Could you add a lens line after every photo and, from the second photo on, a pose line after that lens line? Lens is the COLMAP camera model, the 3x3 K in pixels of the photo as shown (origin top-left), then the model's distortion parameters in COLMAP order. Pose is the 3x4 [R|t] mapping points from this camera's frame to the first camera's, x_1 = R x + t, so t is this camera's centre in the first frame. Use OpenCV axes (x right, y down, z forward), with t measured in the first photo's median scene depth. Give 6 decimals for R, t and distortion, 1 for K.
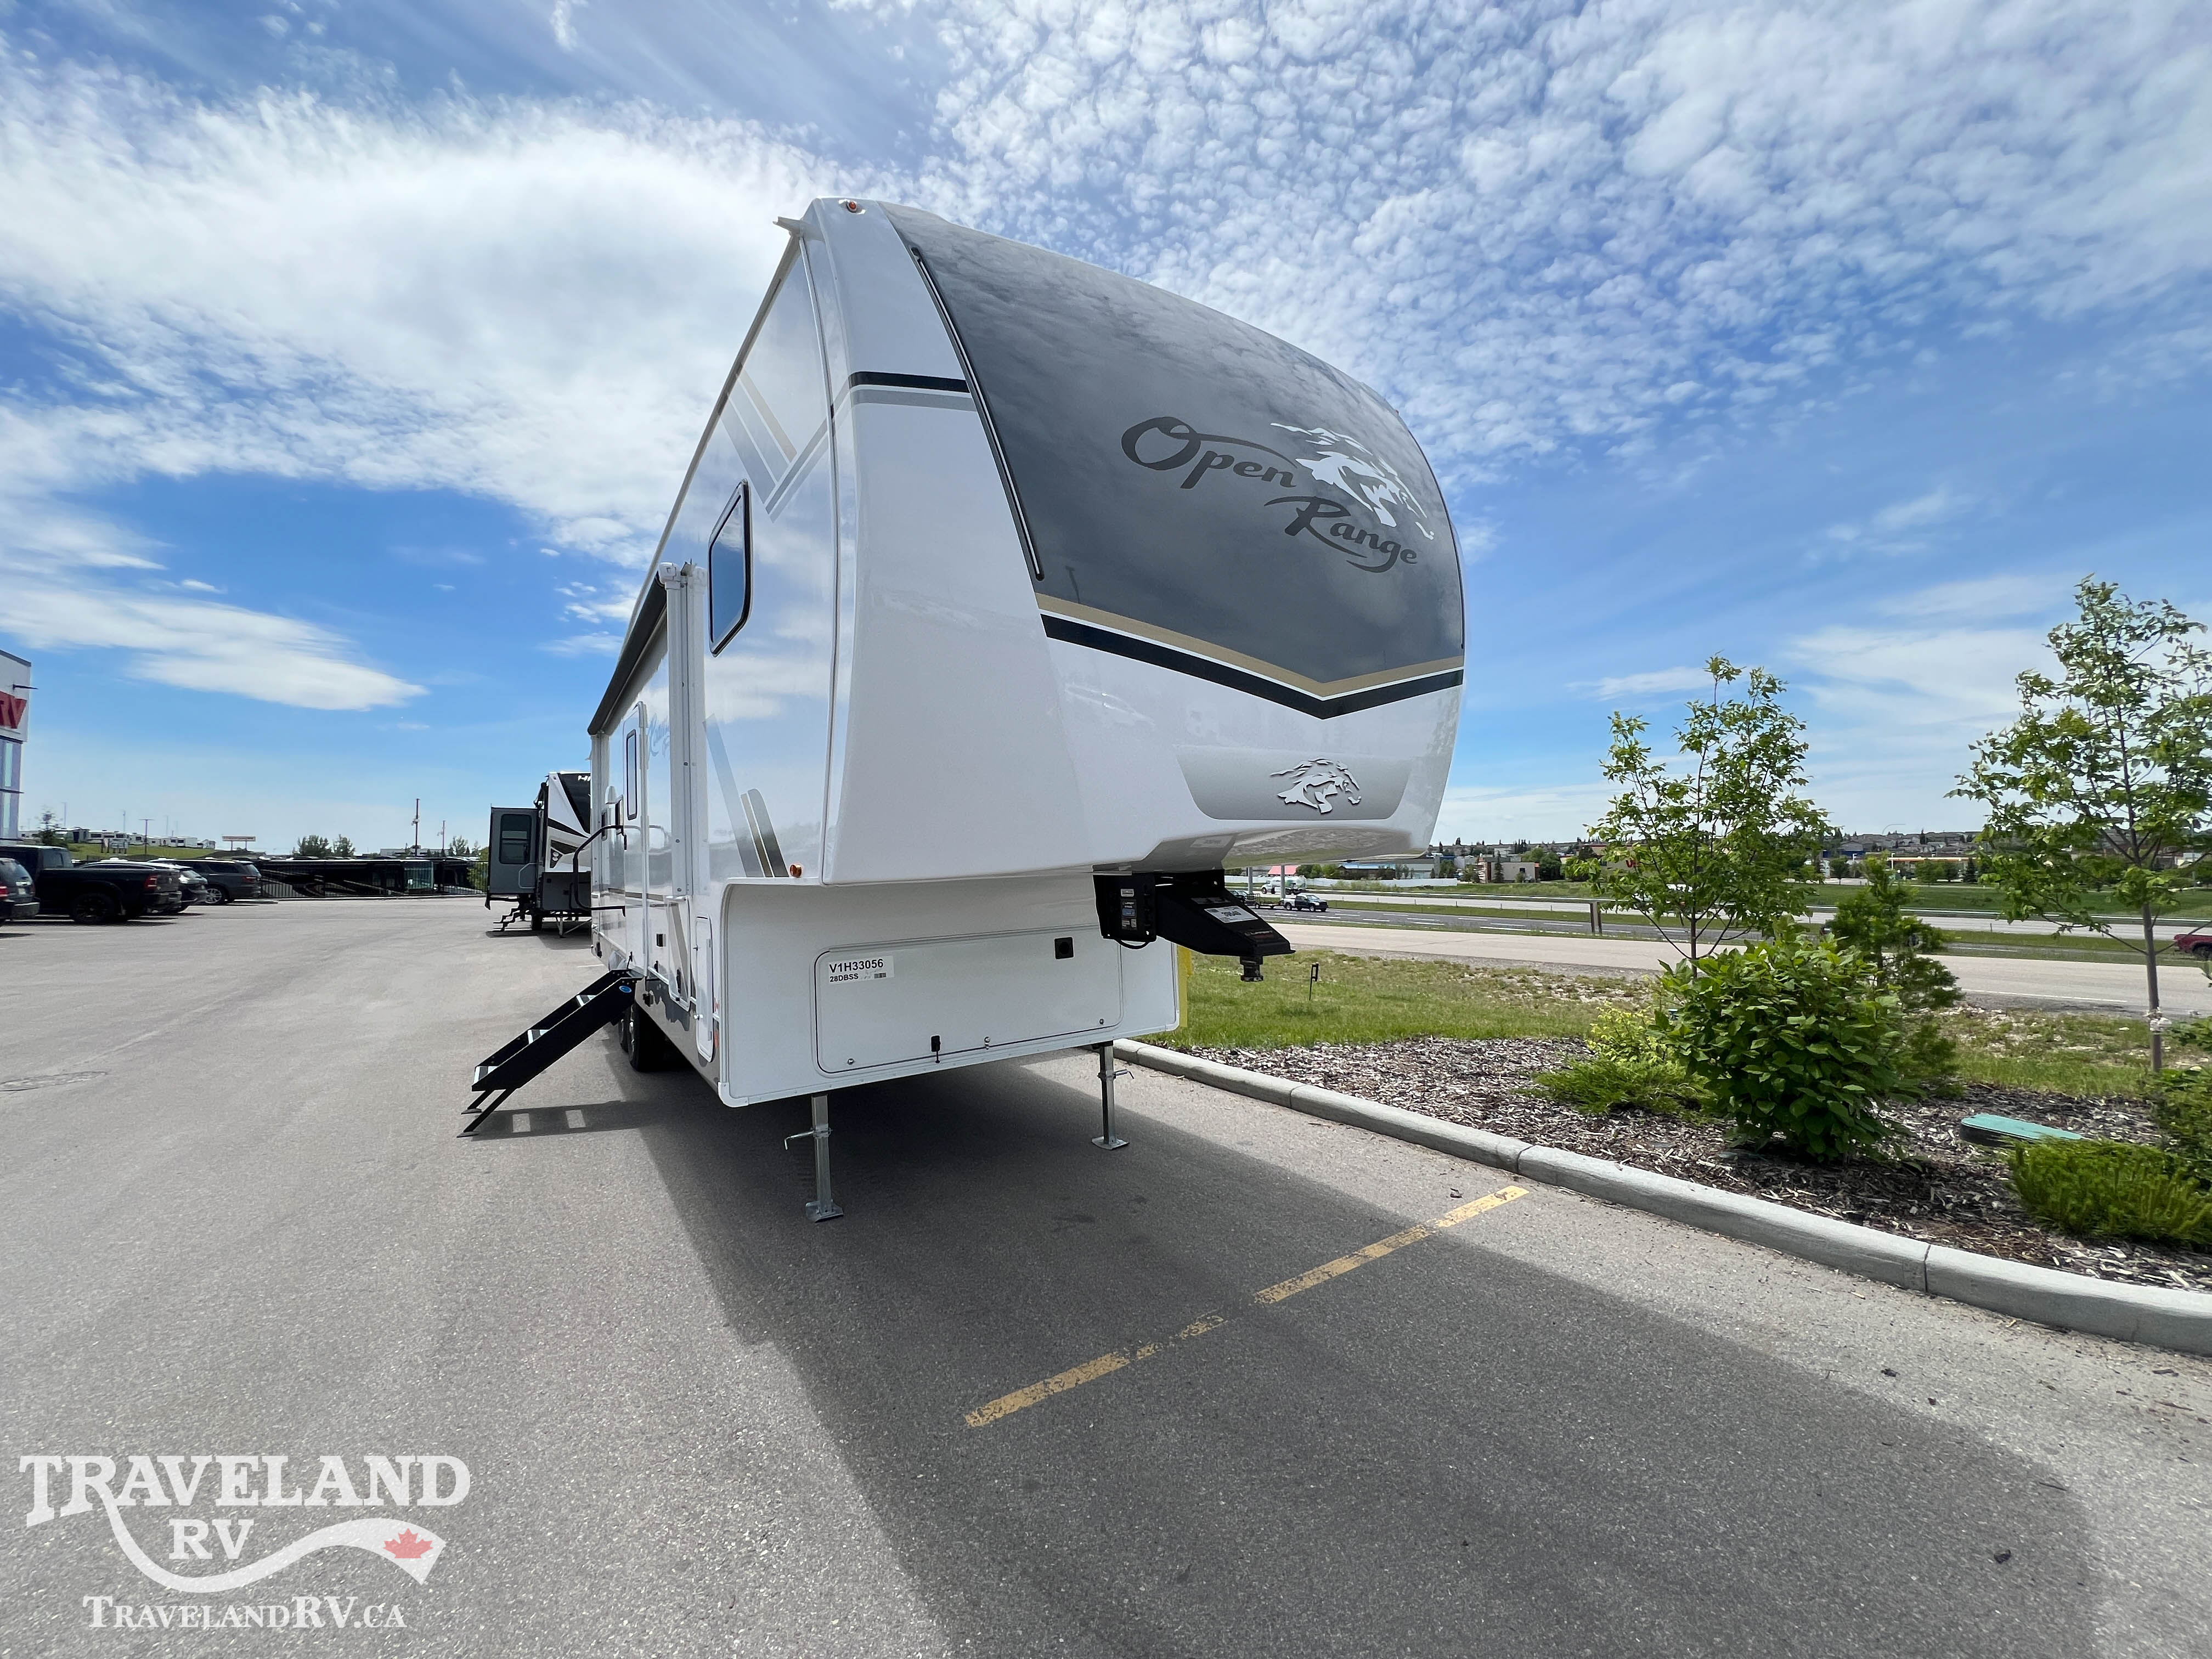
lens RADIAL K [[883.4, 0, 1103.9], [0, 883.4, 828.3], [0, 0, 1]] dist [-0.000701, 0.000466]
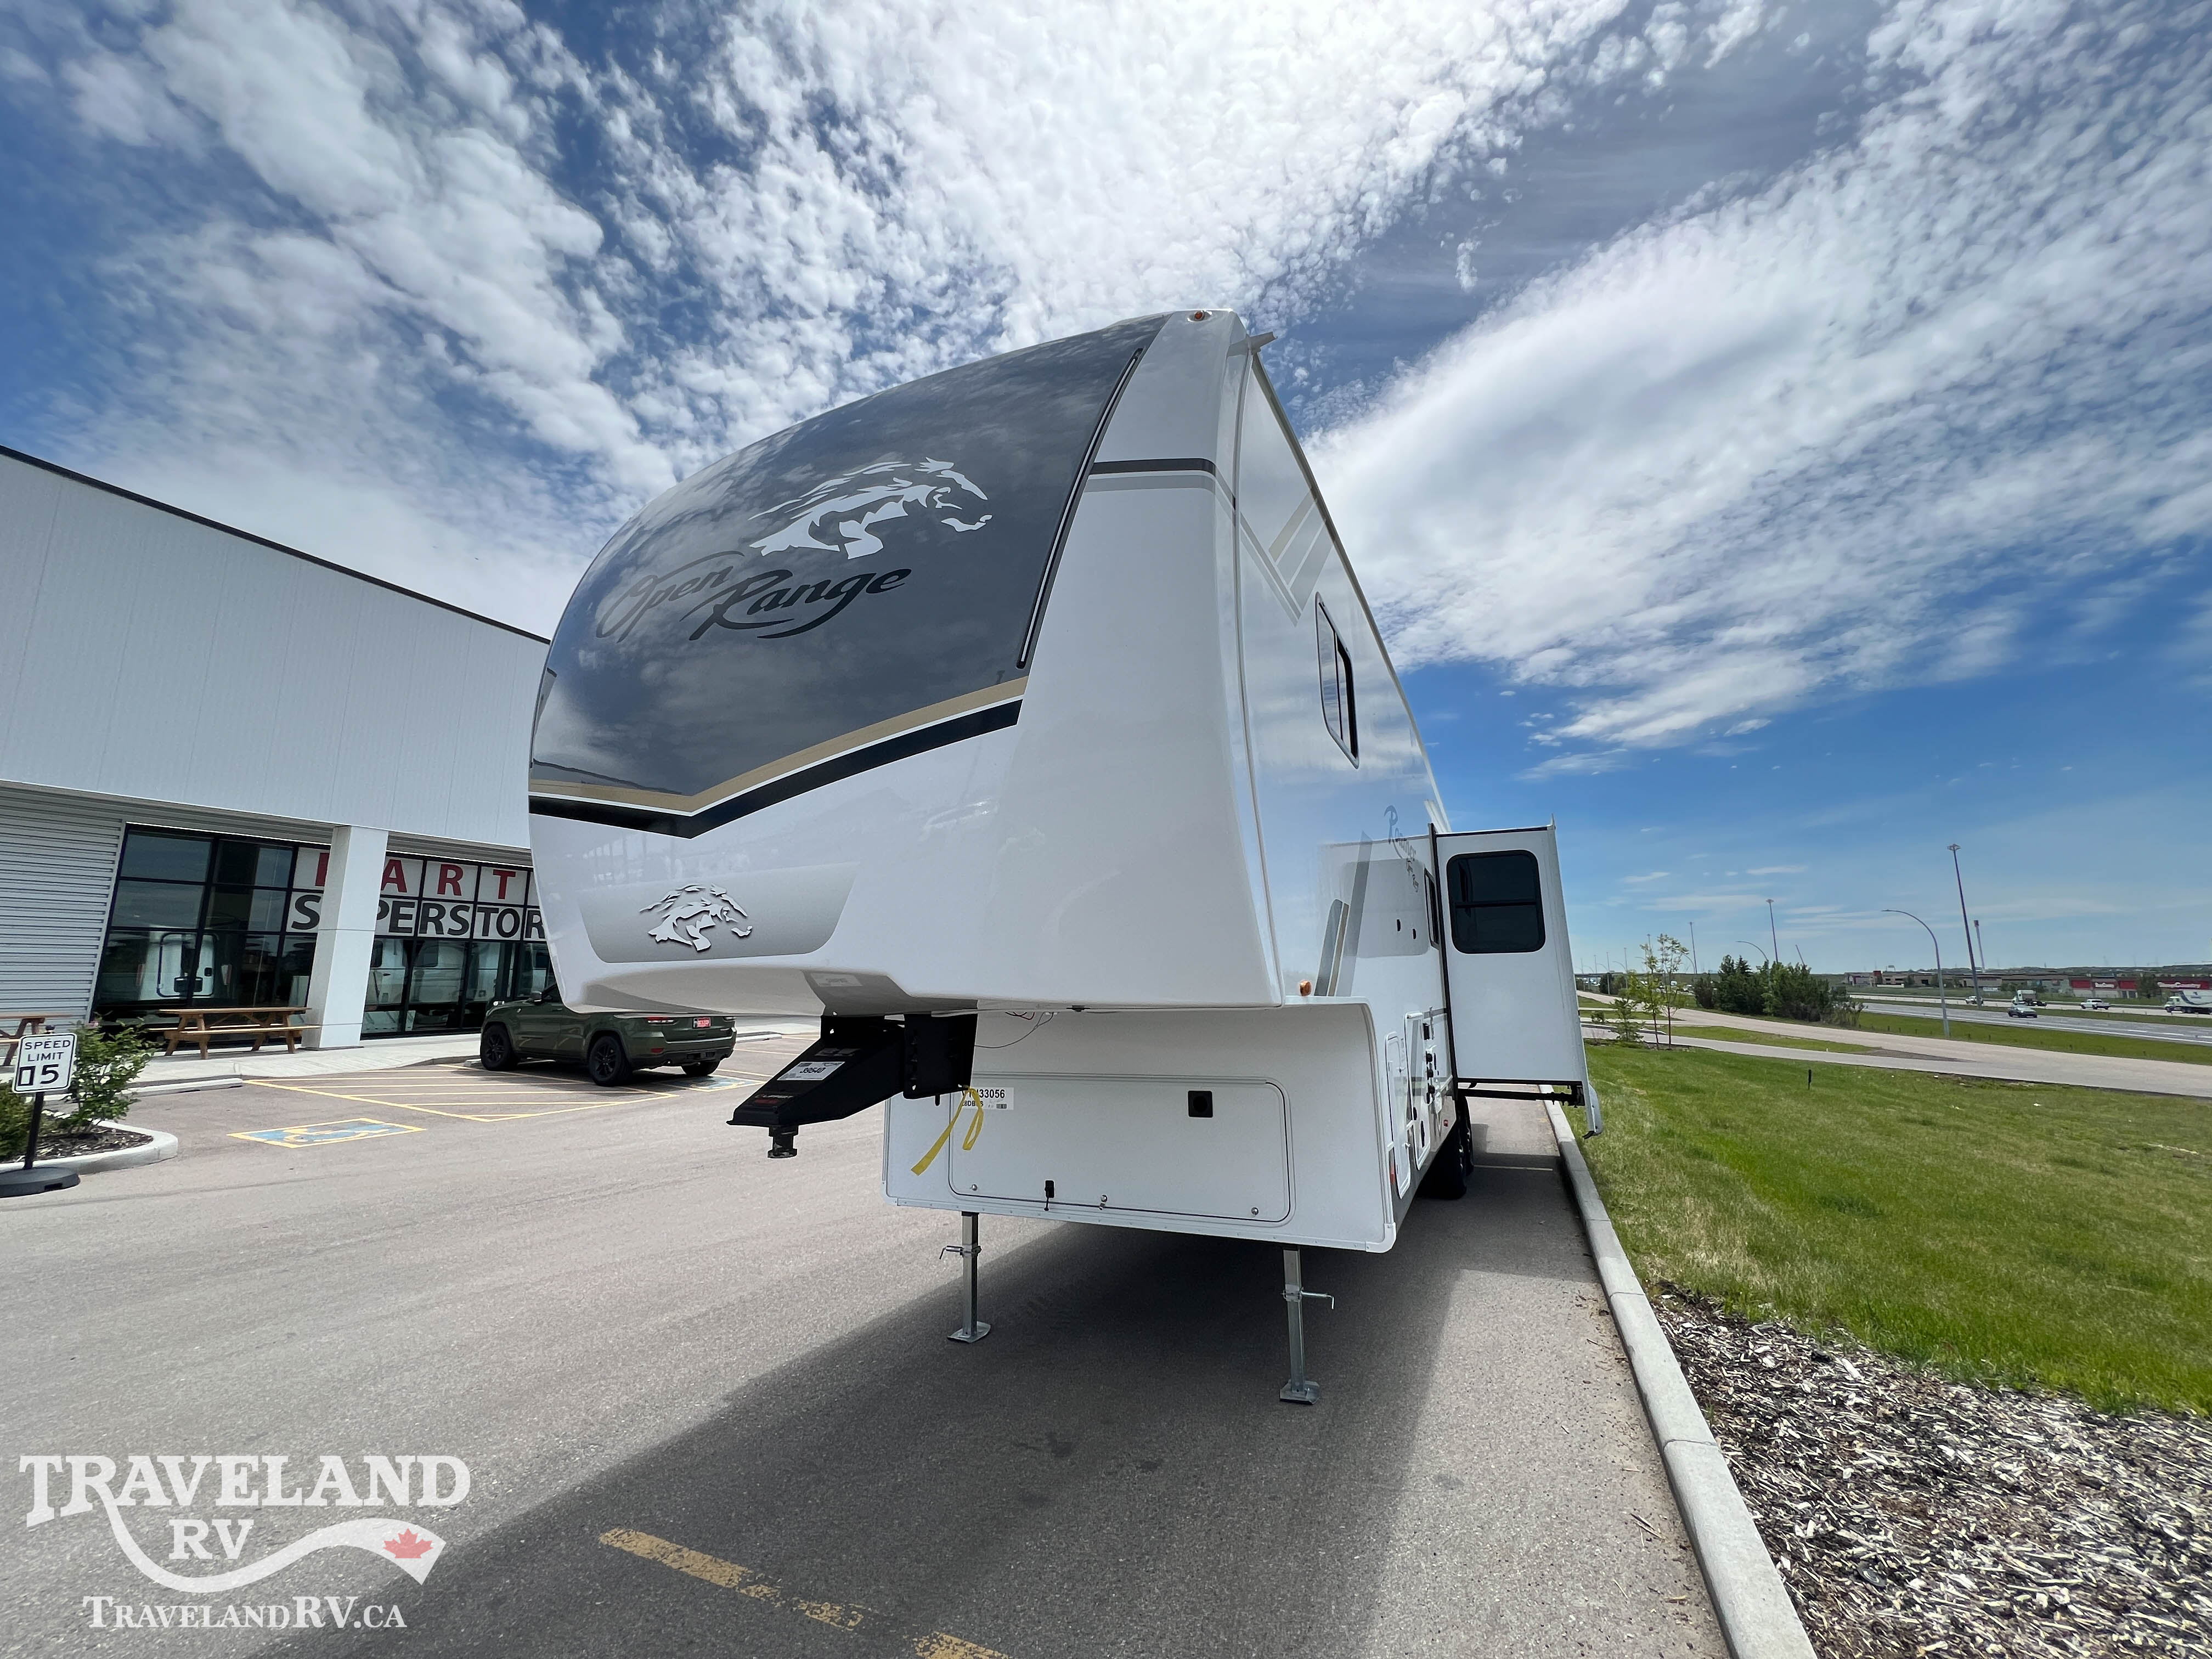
lens RADIAL K [[883.4, 0, 1112.5], [0, 883.4, 826.5], [0, 0, 1]] dist [-0.000701, 0.000466]
pose [[0.515190, -0.142016, -0.845228, 0.722690], [0.029516, 0.988531, -0.148103, 0.001026], [0.856568, 0.051353, 0.513473, 0.565486]]
